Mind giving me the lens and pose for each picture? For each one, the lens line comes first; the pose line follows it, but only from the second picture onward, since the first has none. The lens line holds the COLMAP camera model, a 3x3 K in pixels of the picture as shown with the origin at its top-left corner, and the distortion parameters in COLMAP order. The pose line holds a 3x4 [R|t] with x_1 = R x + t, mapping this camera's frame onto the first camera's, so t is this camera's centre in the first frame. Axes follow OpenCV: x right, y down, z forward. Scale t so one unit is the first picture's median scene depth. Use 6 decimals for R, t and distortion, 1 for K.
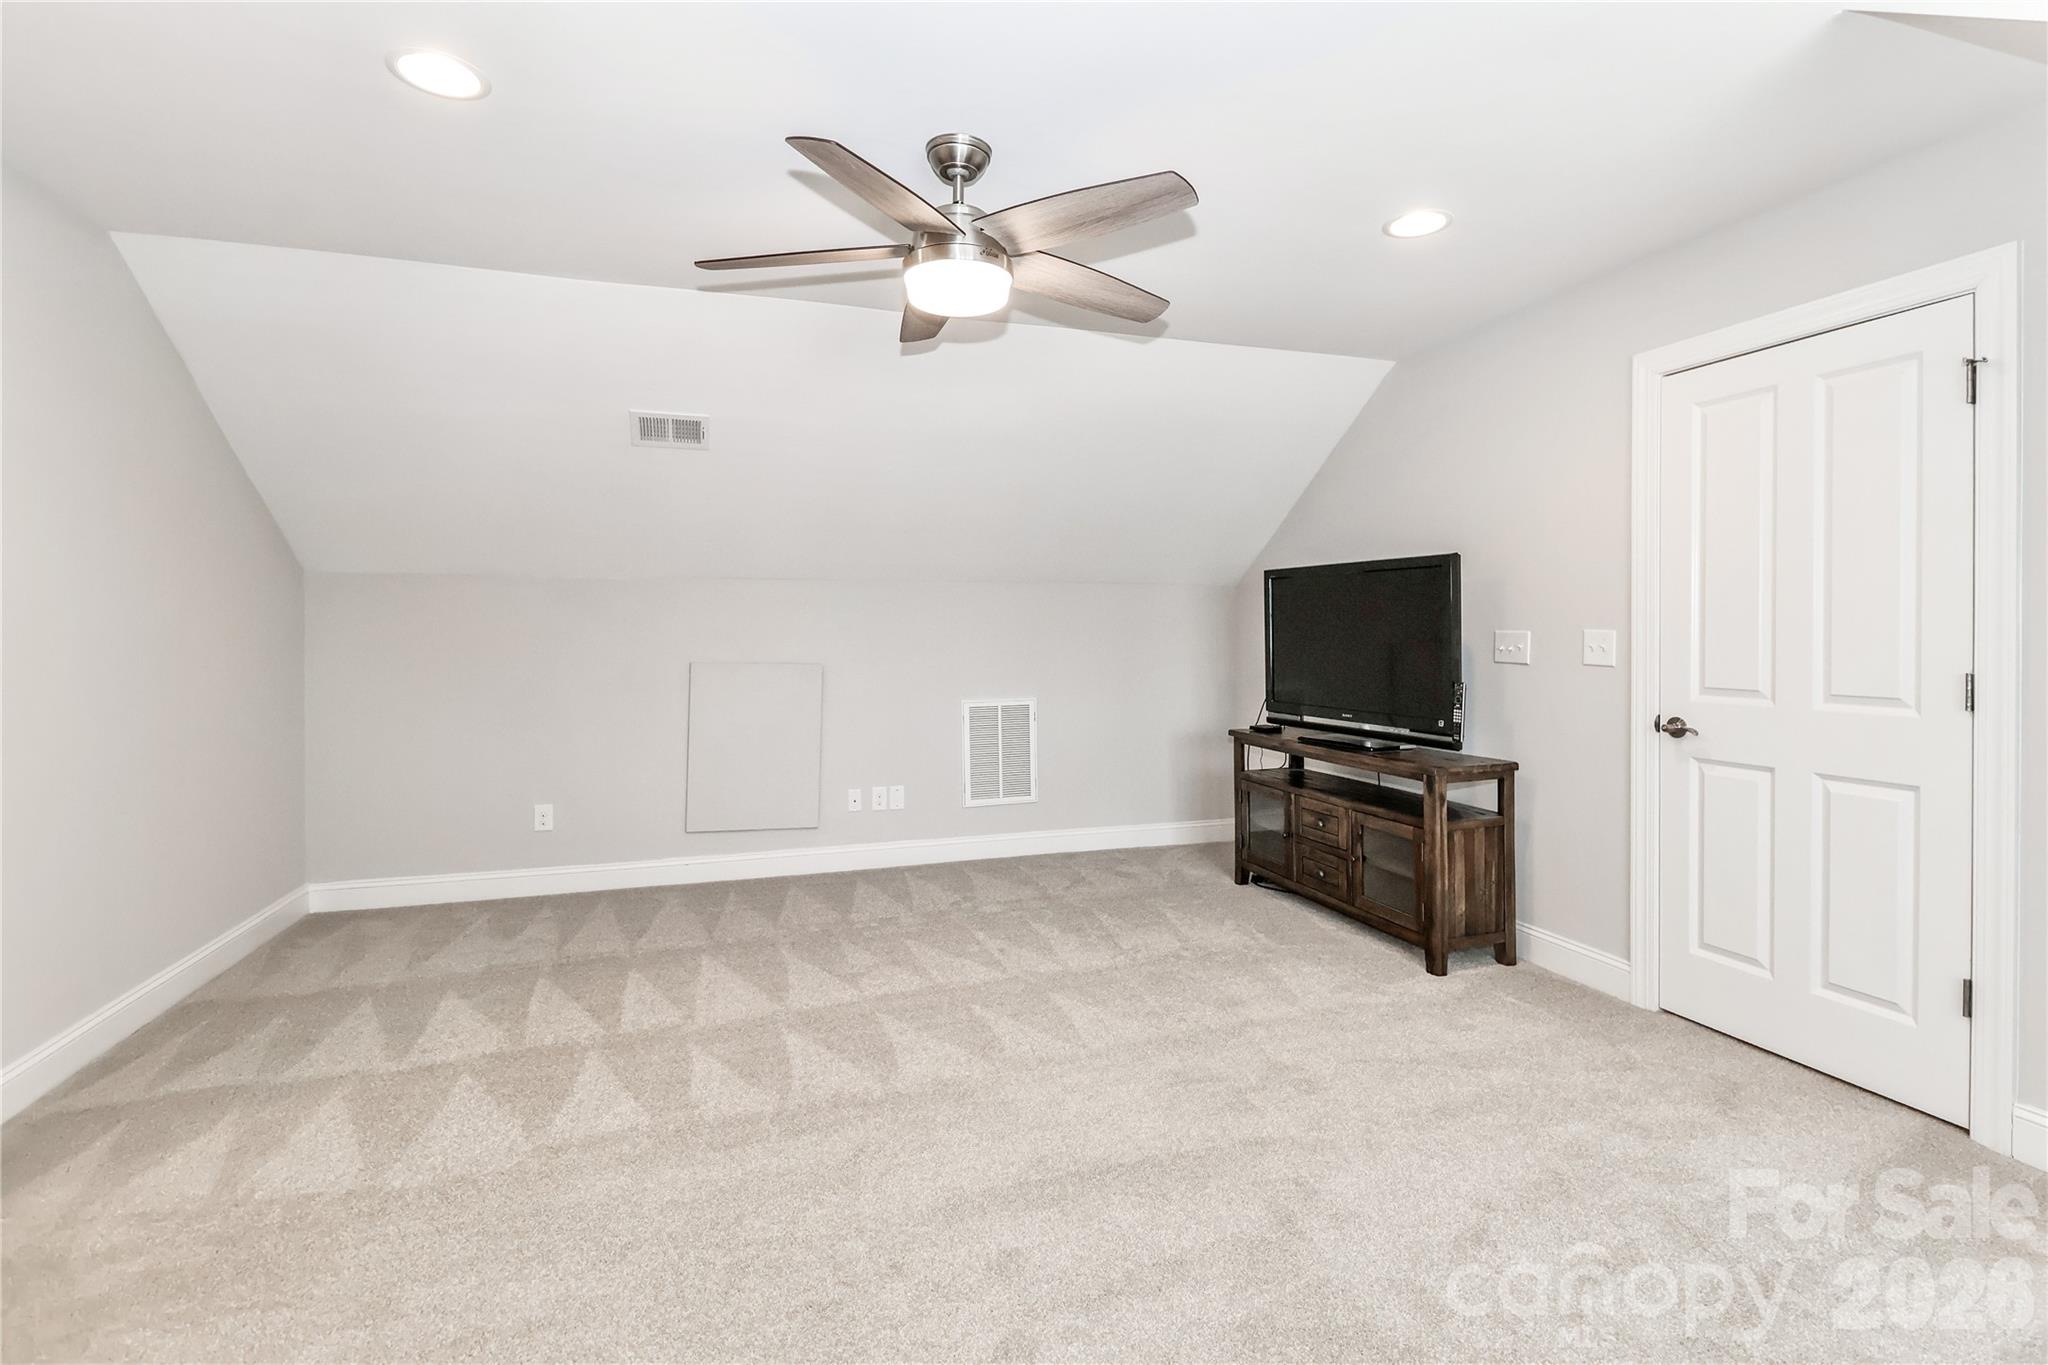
lens RADIAL K [[949.7, 0, 1013.3], [0, 949.7, 623.4], [0, 0, 1]] dist [0.021182, -0.011253]
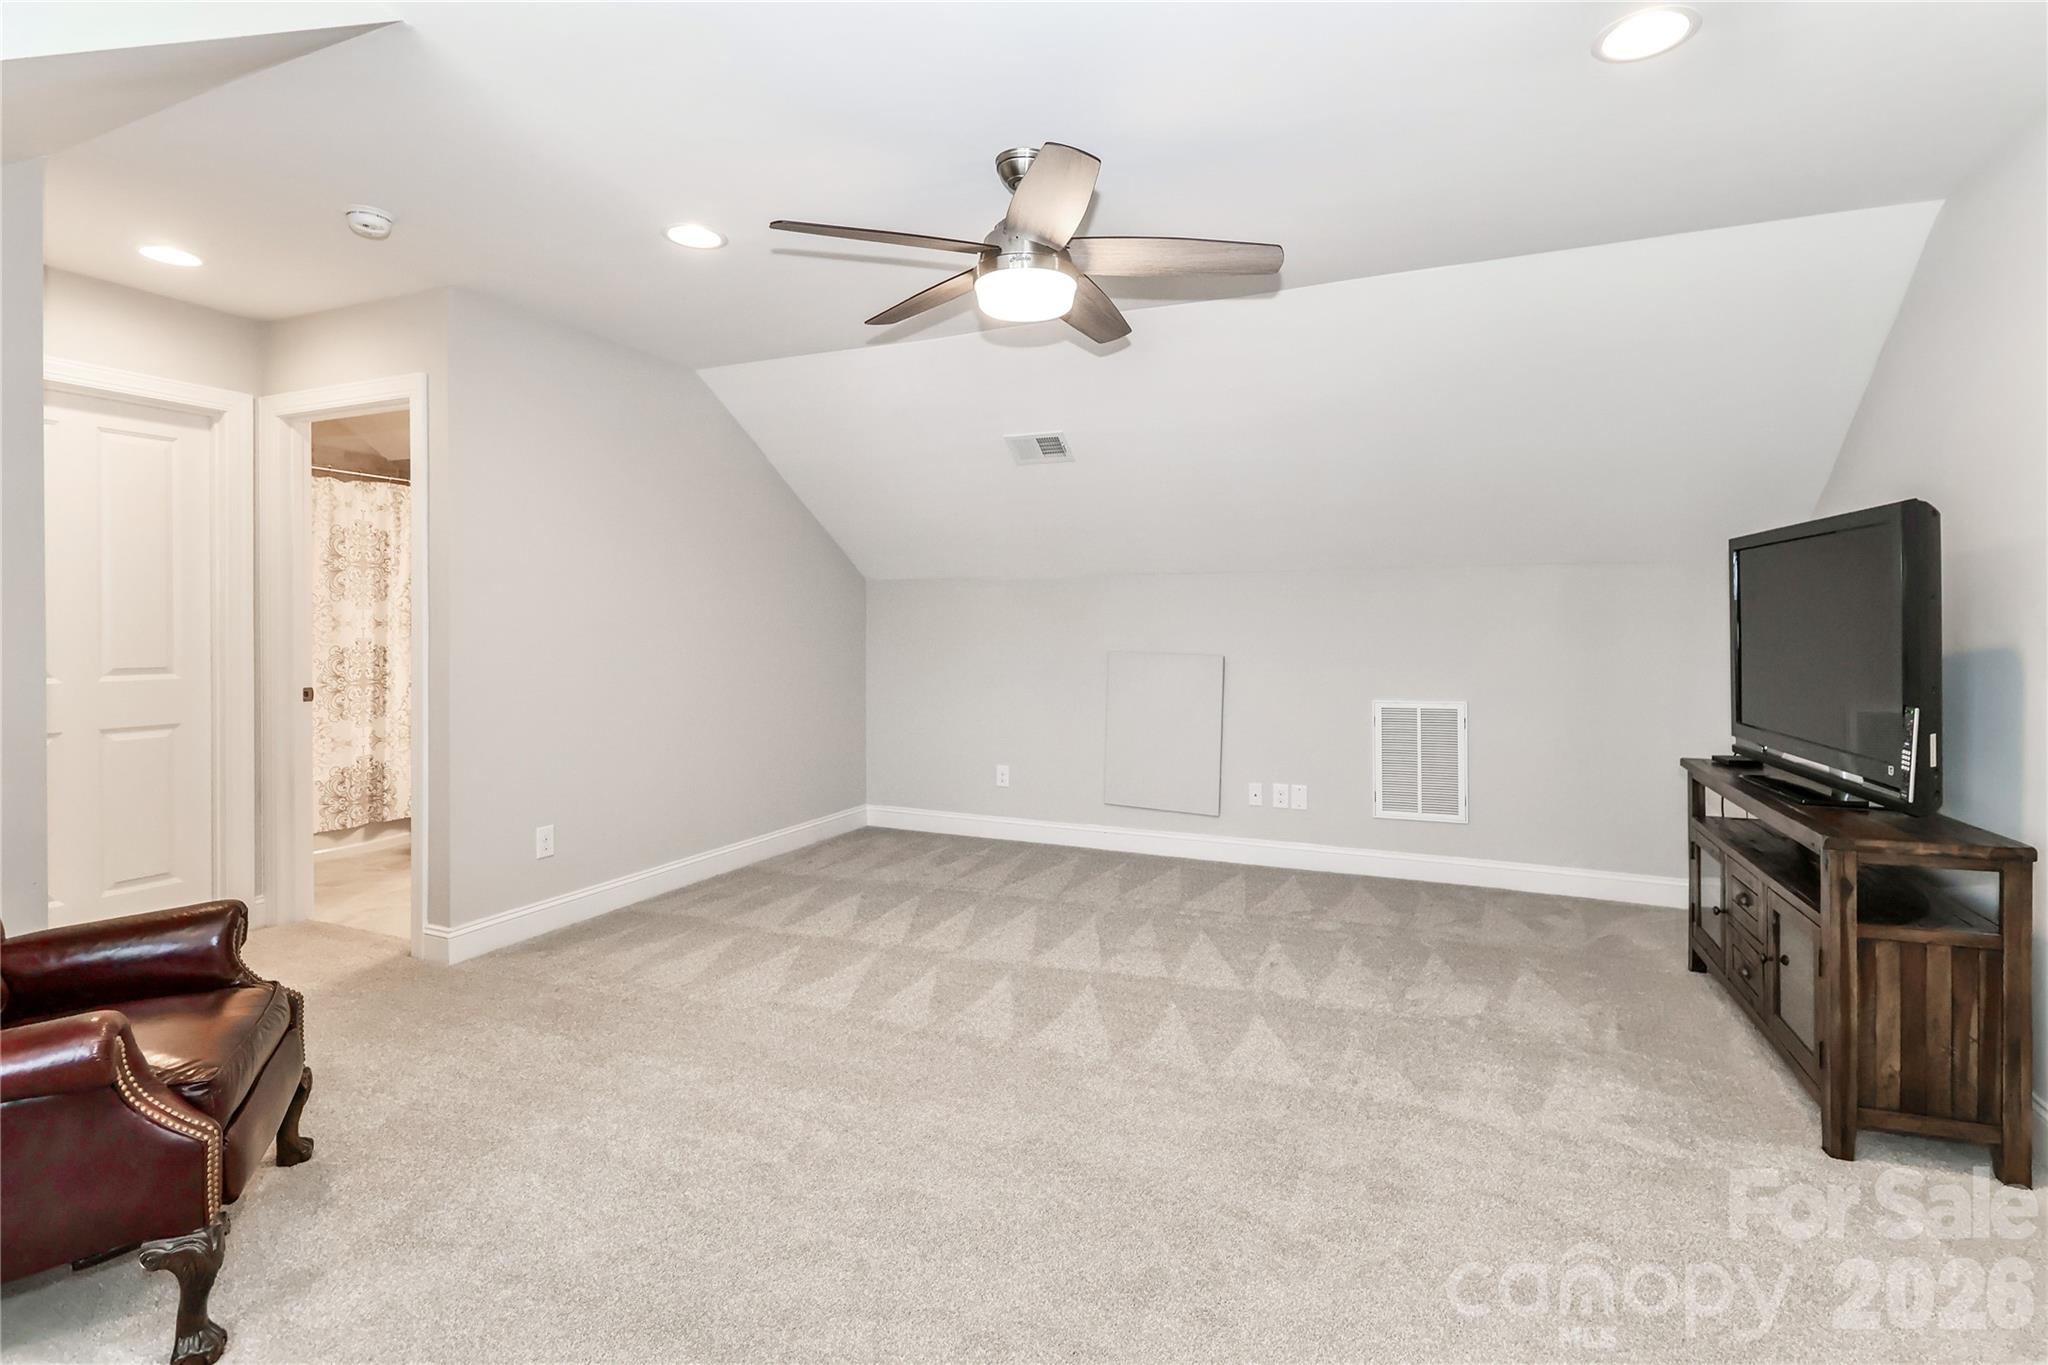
lens RADIAL K [[949.7, 0, 1032.7], [0, 949.7, 627.4], [0, 0, 1]] dist [0.021182, -0.011253]
pose [[0.752893, 0.004520, -0.658127, 0.438604], [0.003879, 0.999929, 0.011305, 0.000454], [0.658131, -0.011064, 0.752822, 0.148813]]
